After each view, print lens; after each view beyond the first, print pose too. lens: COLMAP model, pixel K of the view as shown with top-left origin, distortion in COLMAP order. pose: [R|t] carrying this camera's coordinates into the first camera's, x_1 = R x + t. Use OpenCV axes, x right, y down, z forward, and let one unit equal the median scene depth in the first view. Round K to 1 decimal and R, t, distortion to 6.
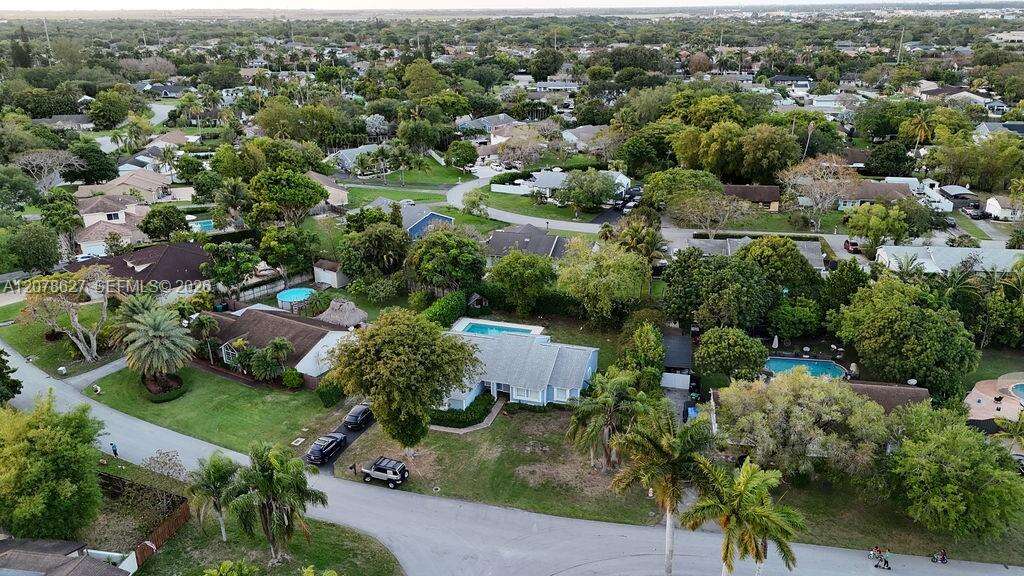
lens RADIAL K [[756.4, 0, 514.5], [0, 756.4, 285.3], [0, 0, 1]] dist [0.022115, -0.009805]
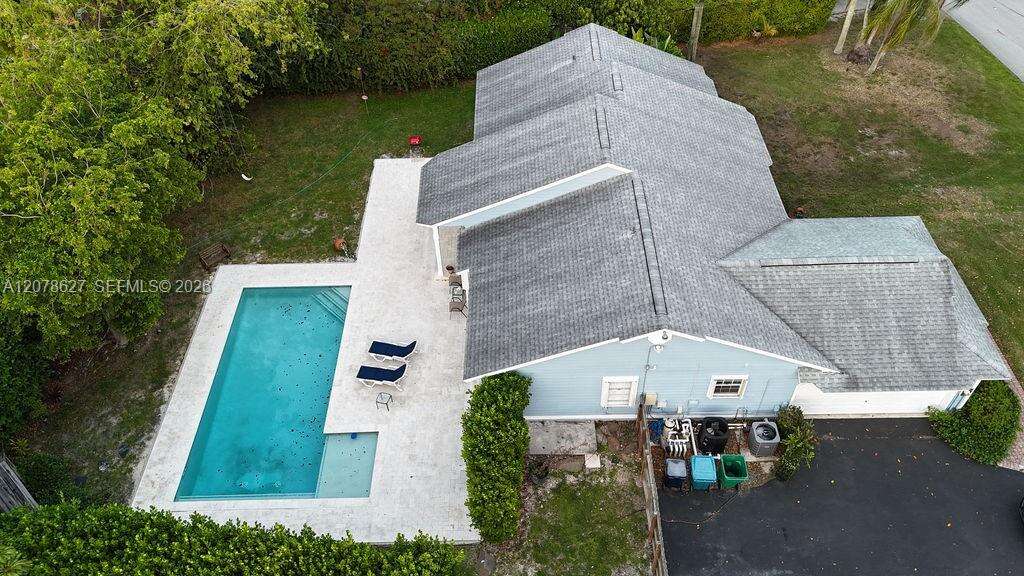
lens RADIAL K [[756.4, 0, 511.5], [0, 756.4, 290.0], [0, 0, 1]] dist [0.022115, -0.009805]
pose [[-0.314553, -0.662581, 0.679737, -0.249751], [0.357136, 0.580865, 0.731471, -0.139944], [-0.879494, 0.472845, 0.053918, 1.098606]]
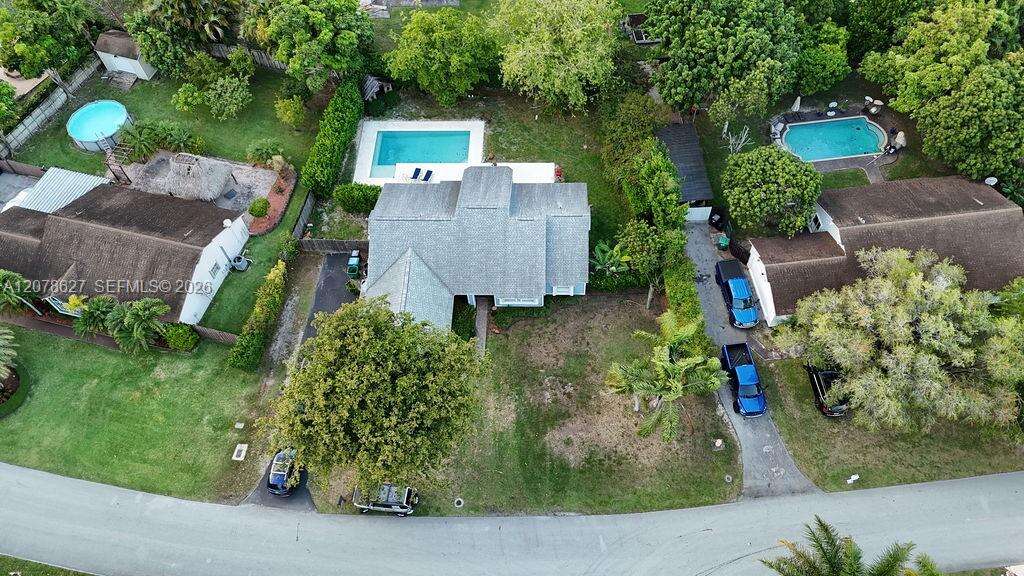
lens RADIAL K [[756.4, 0, 513.3], [0, 756.4, 293.9], [0, 0, 1]] dist [0.022115, -0.009805]
pose [[0.961950, -0.244222, 0.122506, -0.077252], [0.121581, 0.784148, 0.608547, -0.309245], [-0.244684, -0.570497, 0.784004, 0.414009]]
